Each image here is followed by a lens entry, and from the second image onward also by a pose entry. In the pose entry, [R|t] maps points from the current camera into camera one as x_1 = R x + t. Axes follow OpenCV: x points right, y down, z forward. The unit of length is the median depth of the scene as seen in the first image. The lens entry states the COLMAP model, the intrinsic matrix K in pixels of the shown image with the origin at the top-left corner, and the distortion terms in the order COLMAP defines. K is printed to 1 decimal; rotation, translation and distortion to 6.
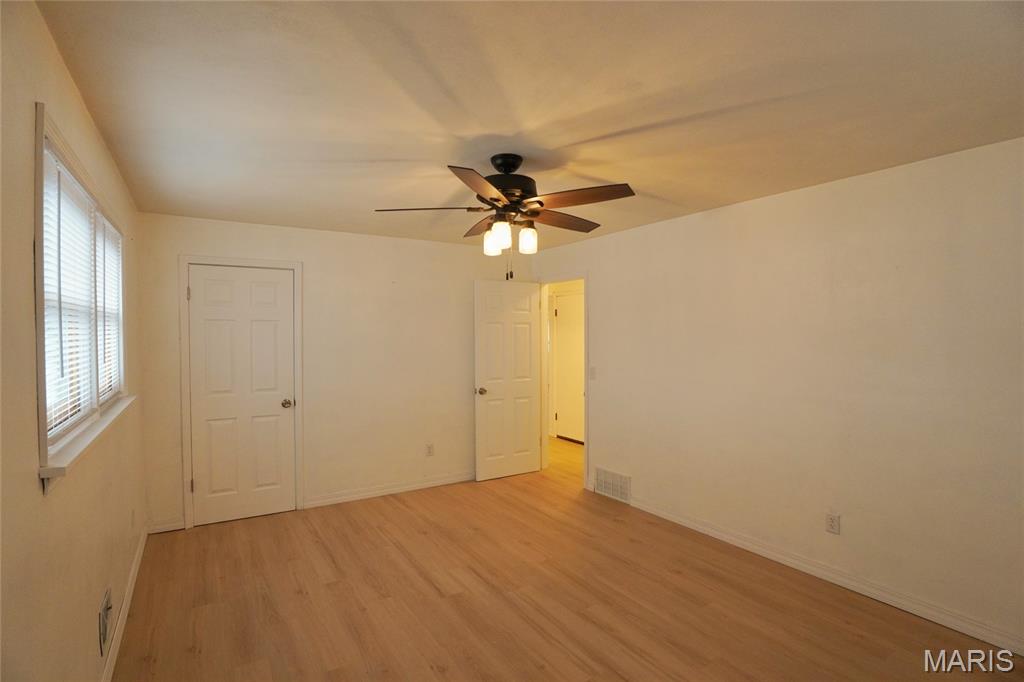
lens RADIAL K [[494.7, 0, 518.7], [0, 494.7, 338.7], [0, 0, 1]] dist [-0.040921, 0.007505]
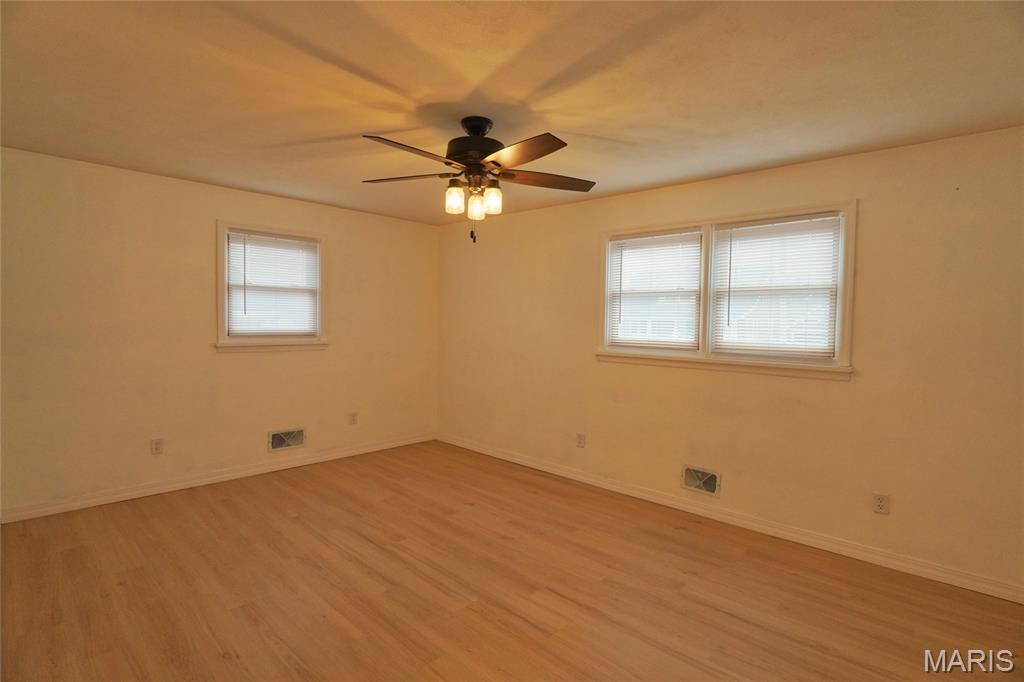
lens RADIAL K [[494.7, 0, 519.6], [0, 494.7, 343.9], [0, 0, 1]] dist [-0.040921, 0.007505]
pose [[-0.968514, -0.004631, -0.248918, 0.081088], [-0.019595, 0.998143, 0.057672, 0.015228], [0.248188, 0.060734, -0.966806, 1.208671]]
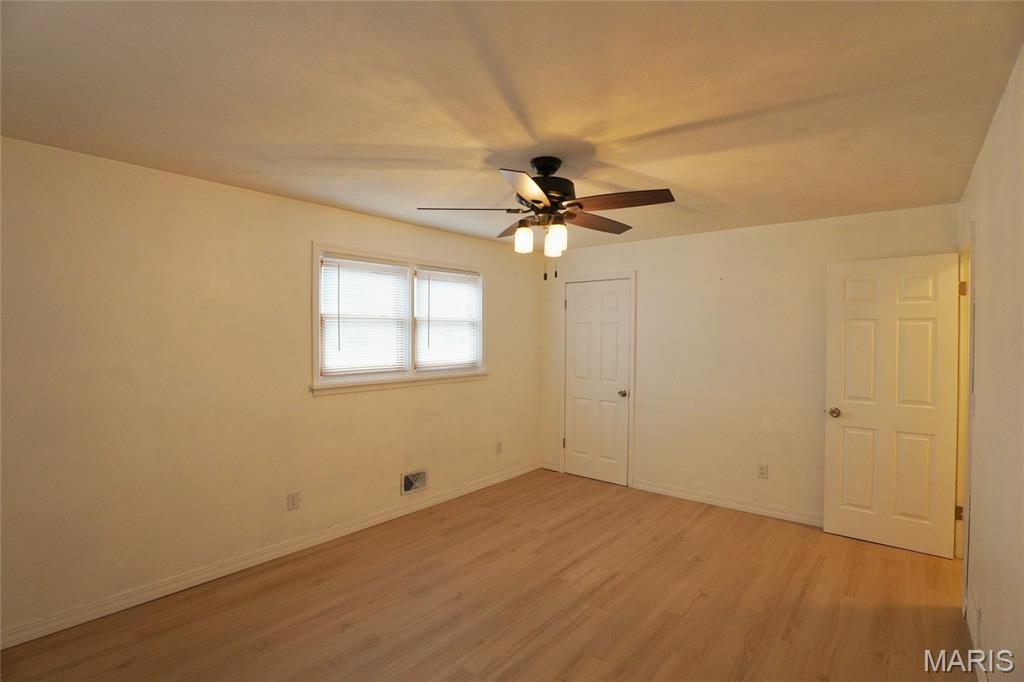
lens RADIAL K [[494.7, 0, 509.5], [0, 494.7, 339.8], [0, 0, 1]] dist [-0.040921, 0.007505]
pose [[0.300183, 0.013444, -0.953787, 0.557593], [-0.013793, 0.999857, 0.009752, -0.003818], [0.953782, 0.010228, 0.300325, 0.375513]]
